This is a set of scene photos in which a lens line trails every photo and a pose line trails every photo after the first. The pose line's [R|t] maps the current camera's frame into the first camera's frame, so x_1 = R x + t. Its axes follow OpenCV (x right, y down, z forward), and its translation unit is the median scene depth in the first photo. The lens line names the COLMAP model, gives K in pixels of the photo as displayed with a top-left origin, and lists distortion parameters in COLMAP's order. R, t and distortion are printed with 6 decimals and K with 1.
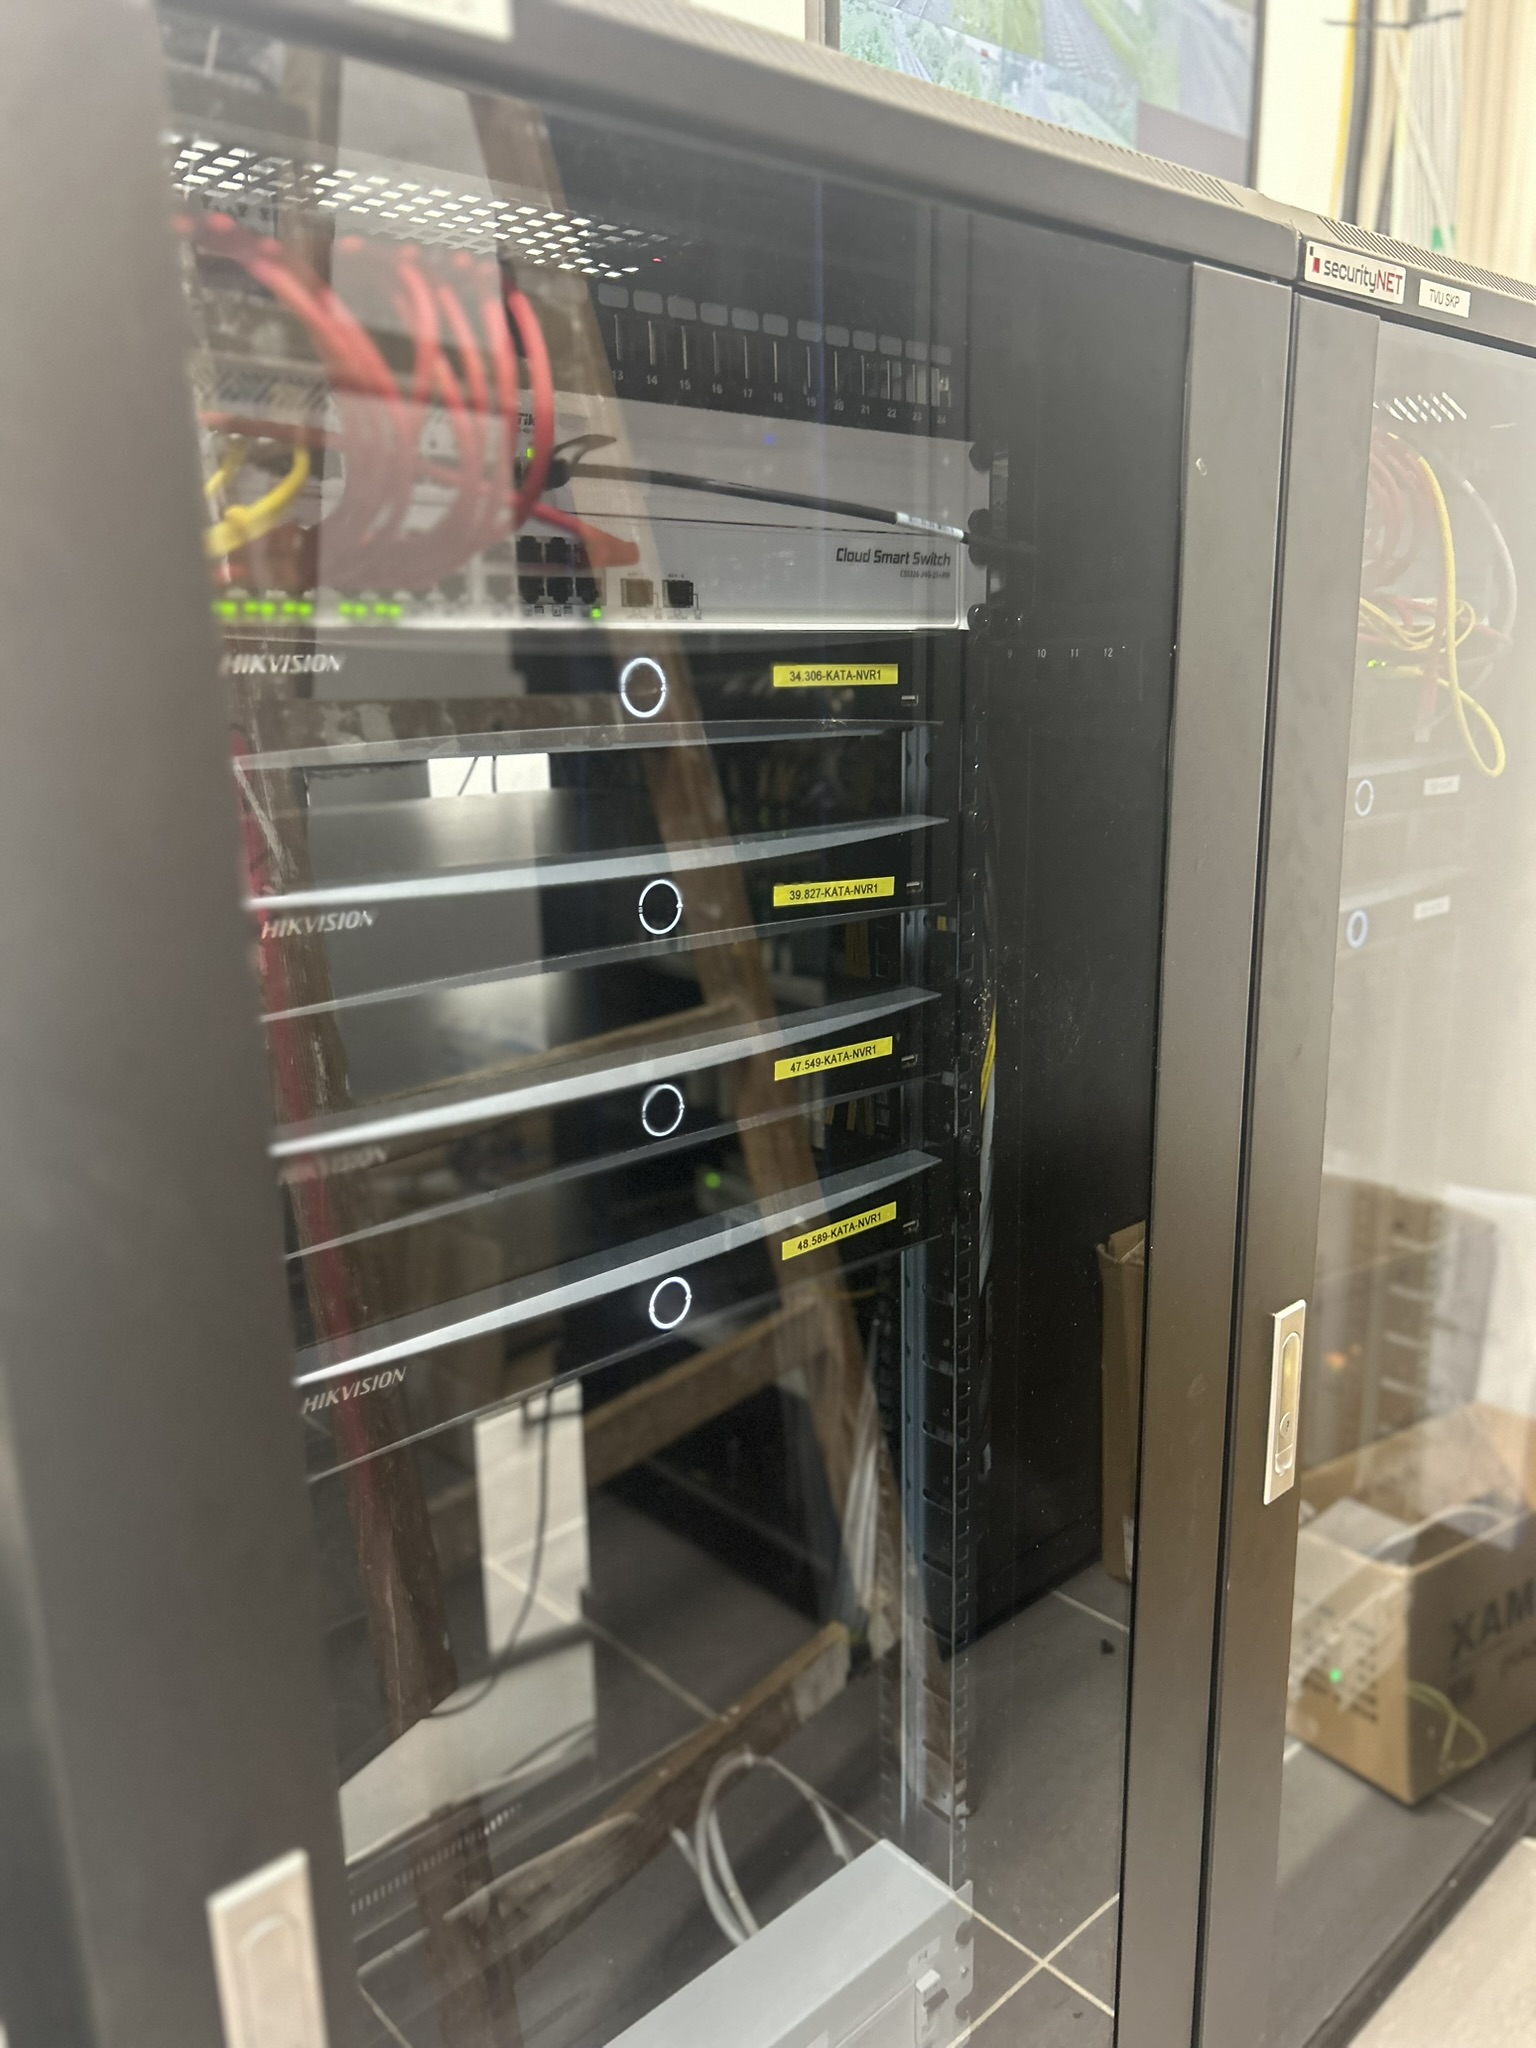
lens RADIAL K [[1568.2, 0, 765.1], [0, 1568.2, 1029.1], [0, 0, 1]] dist [0.031192, -0.035387]
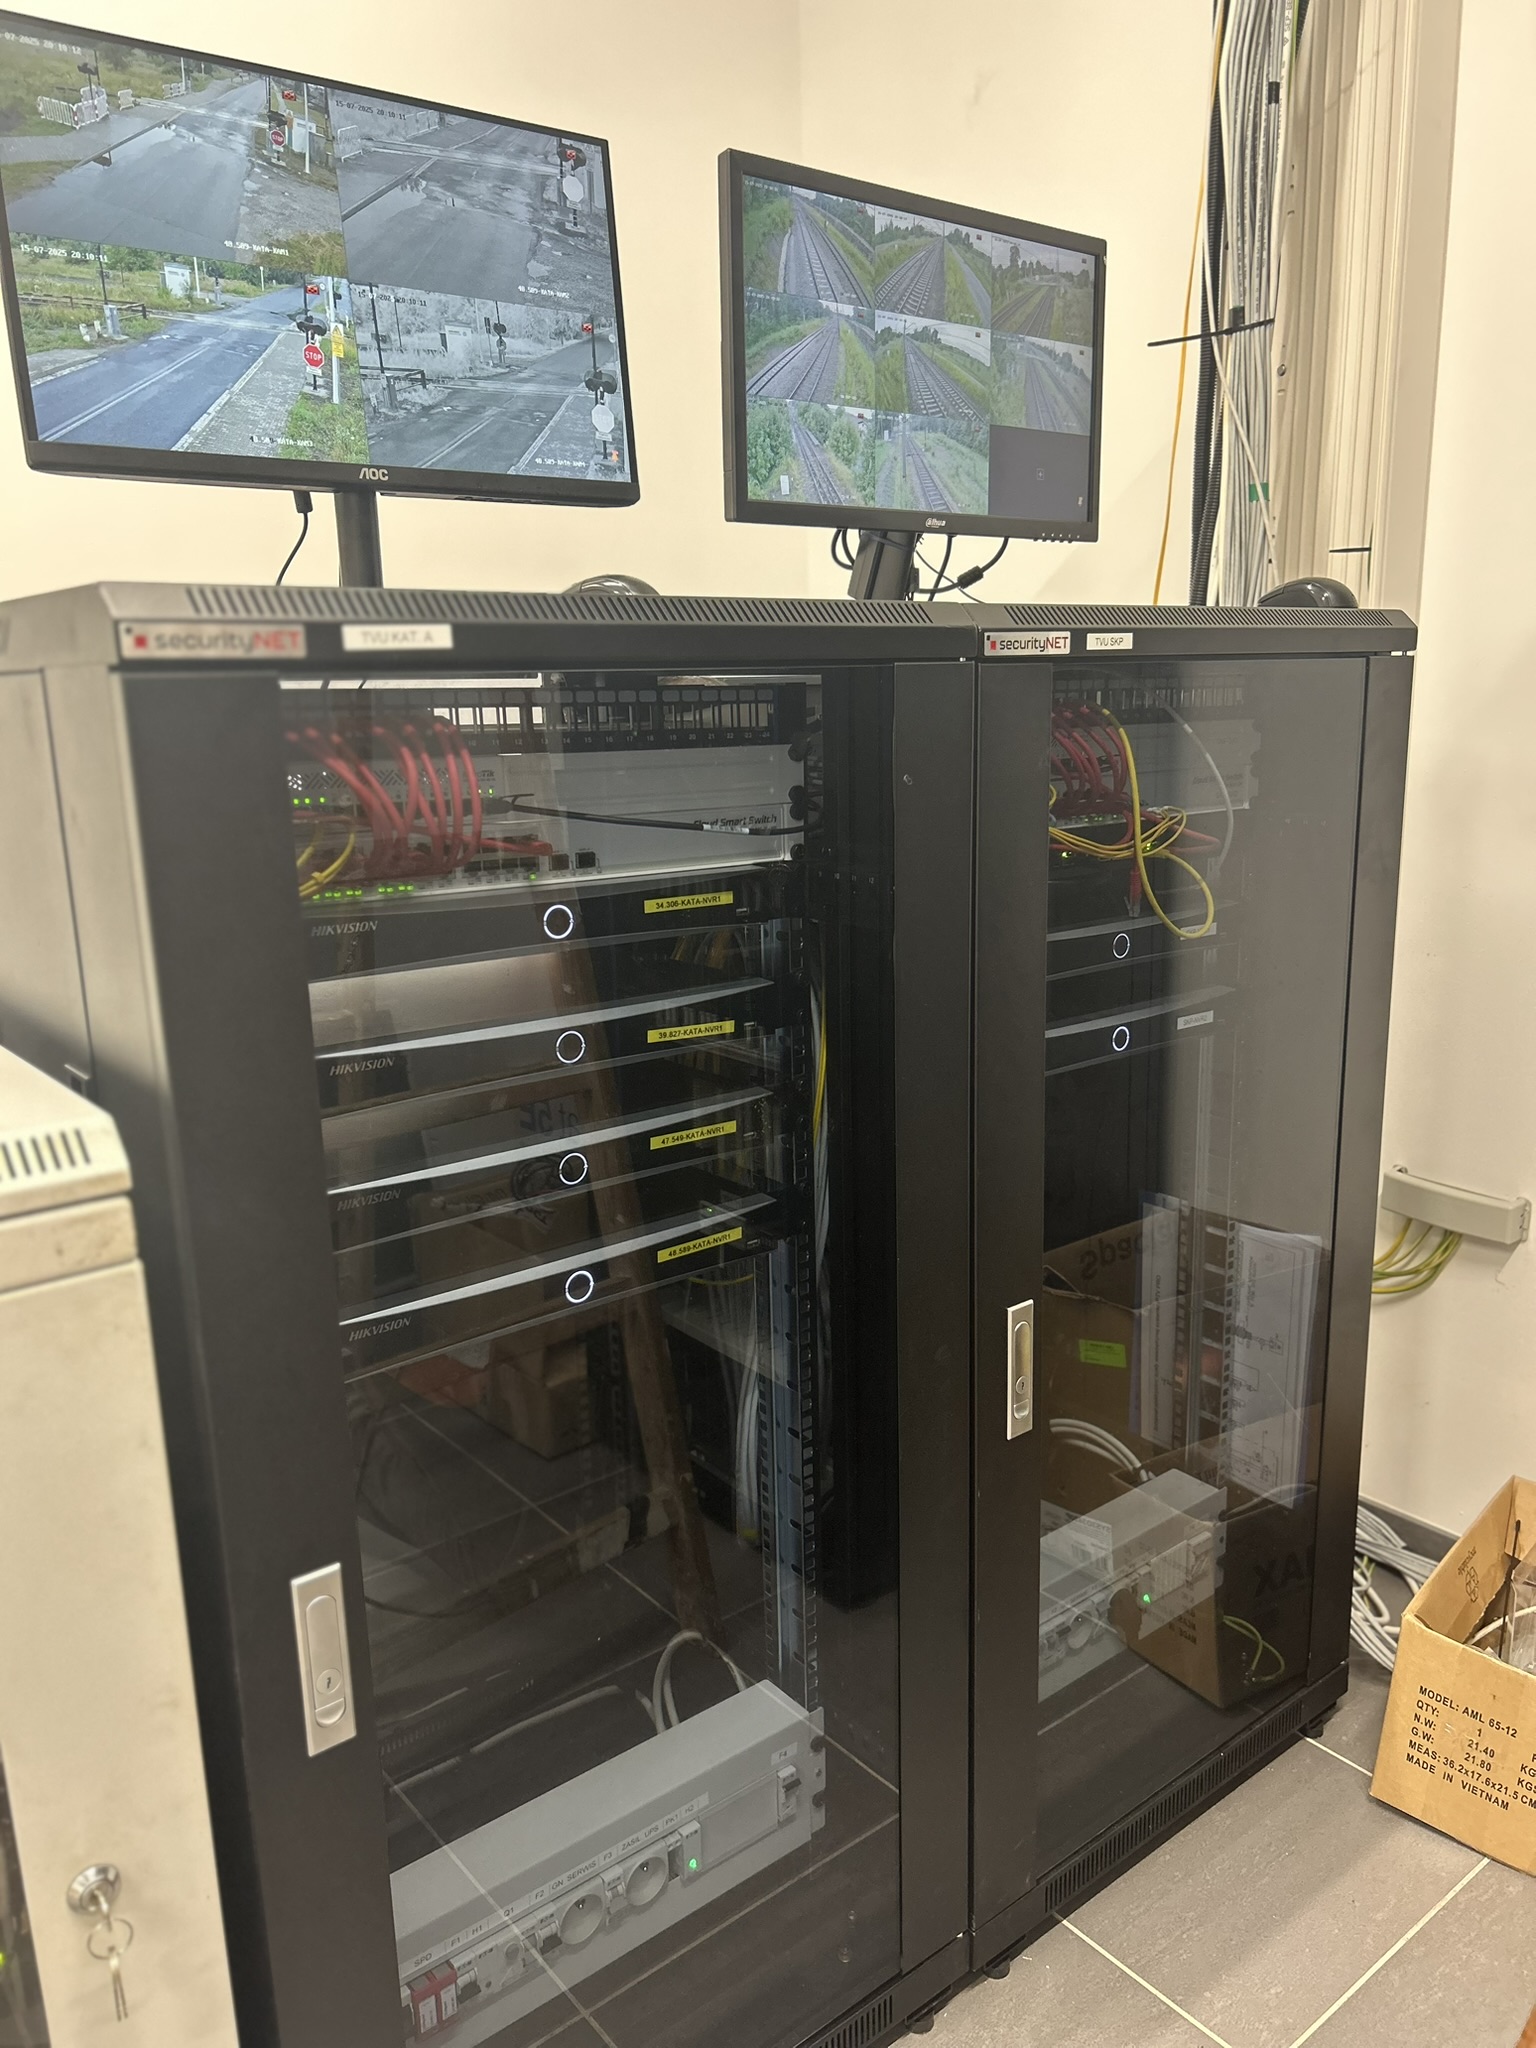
lens RADIAL K [[1568.2, 0, 771.6], [0, 1568.2, 1027.6], [0, 0, 1]] dist [0.031192, -0.035387]
pose [[0.997806, 0.012434, -0.065027, 0.186912], [-0.013571, 0.999762, -0.017067, -0.053540], [0.064799, 0.017912, 0.997738, -0.477169]]
